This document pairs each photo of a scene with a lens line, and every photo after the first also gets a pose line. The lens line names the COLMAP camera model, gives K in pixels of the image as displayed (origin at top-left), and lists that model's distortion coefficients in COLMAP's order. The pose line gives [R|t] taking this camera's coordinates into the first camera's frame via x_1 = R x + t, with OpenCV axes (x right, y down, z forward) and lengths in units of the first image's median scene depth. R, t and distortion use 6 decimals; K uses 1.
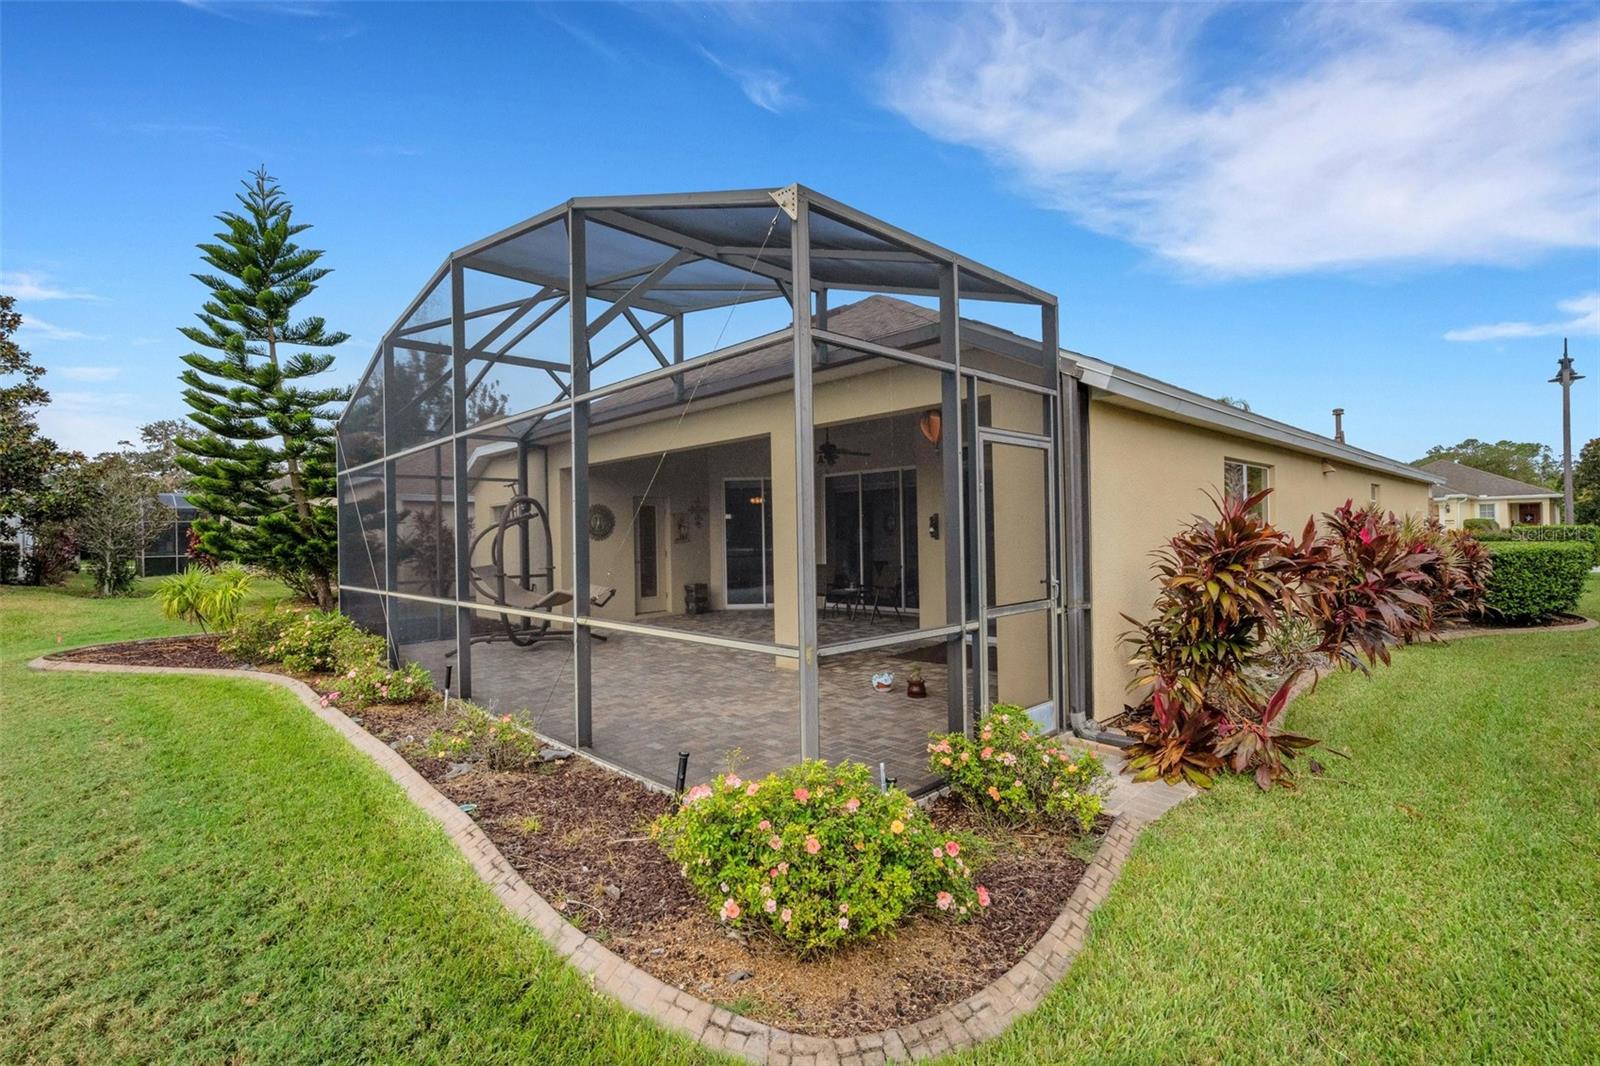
lens RADIAL K [[760.6, 0, 787.5], [0, 760.6, 545.9], [0, 0, 1]] dist [0.002566, 0.000276]
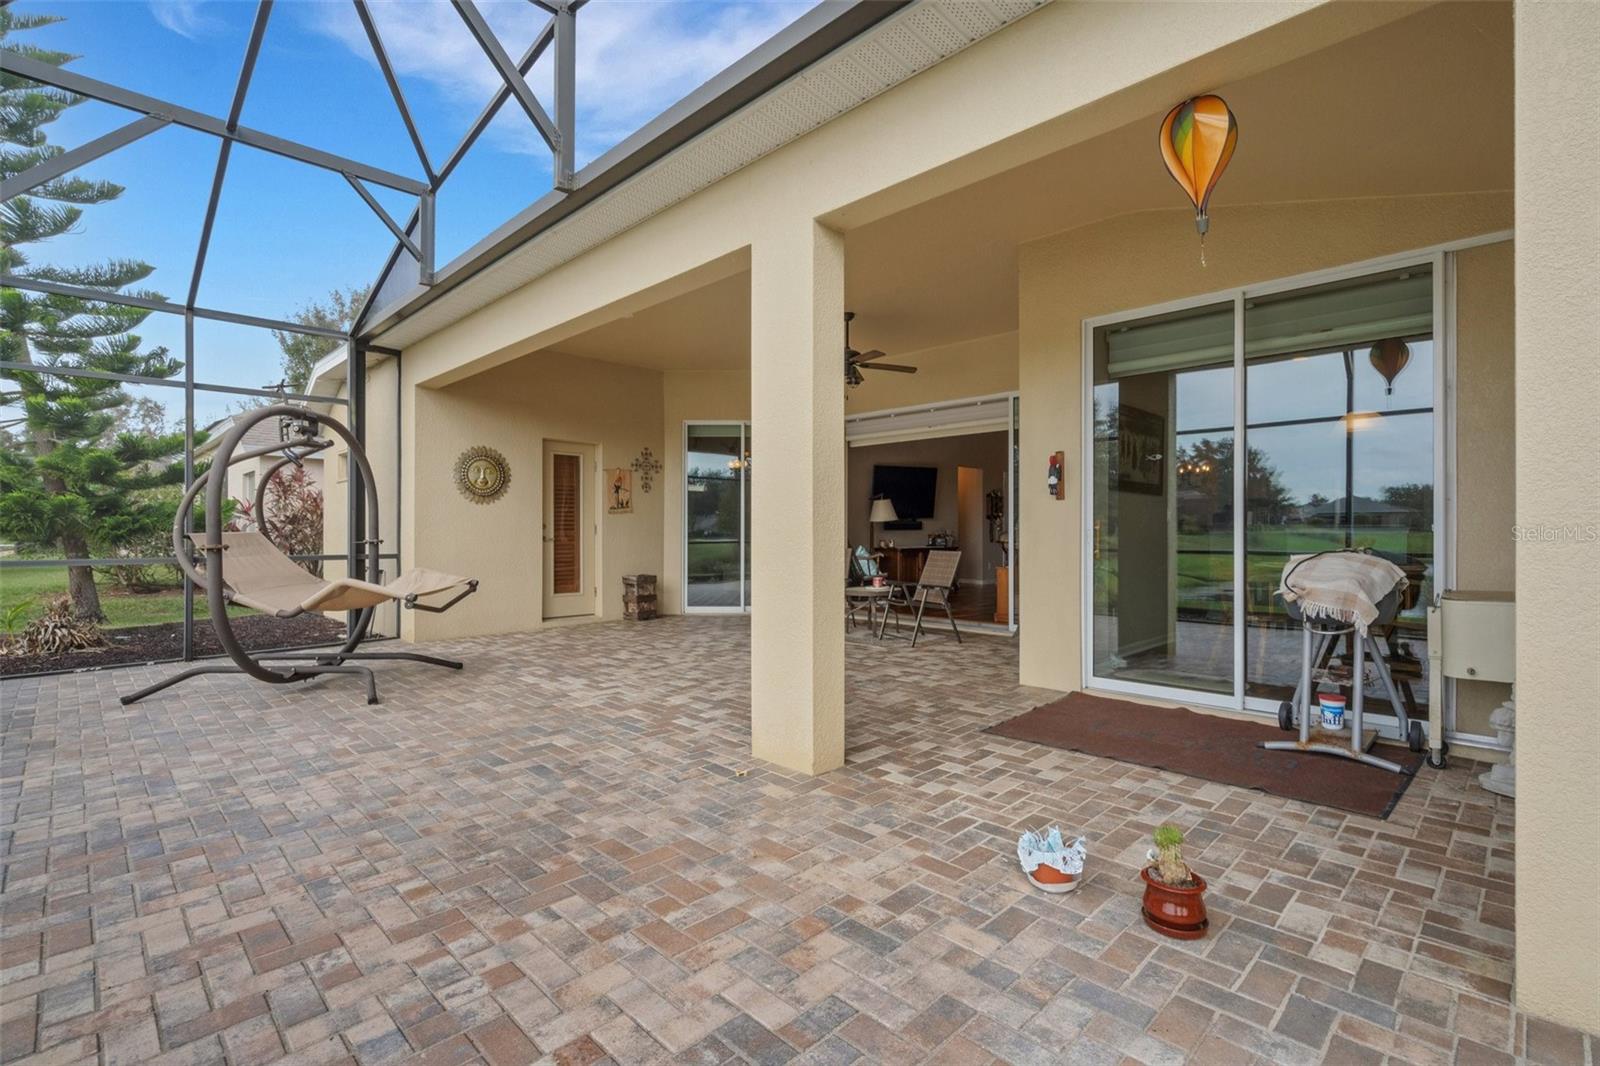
lens RADIAL K [[744.5, 0, 782.5], [0, 744.5, 533.7], [0, 0, 1]] dist [0.007949, 0.000912]
pose [[0.999720, 0.021269, 0.010359, -0.002537], [-0.021145, 0.999705, -0.011927, 0.019065], [-0.010610, 0.011705, 0.999875, 0.352455]]
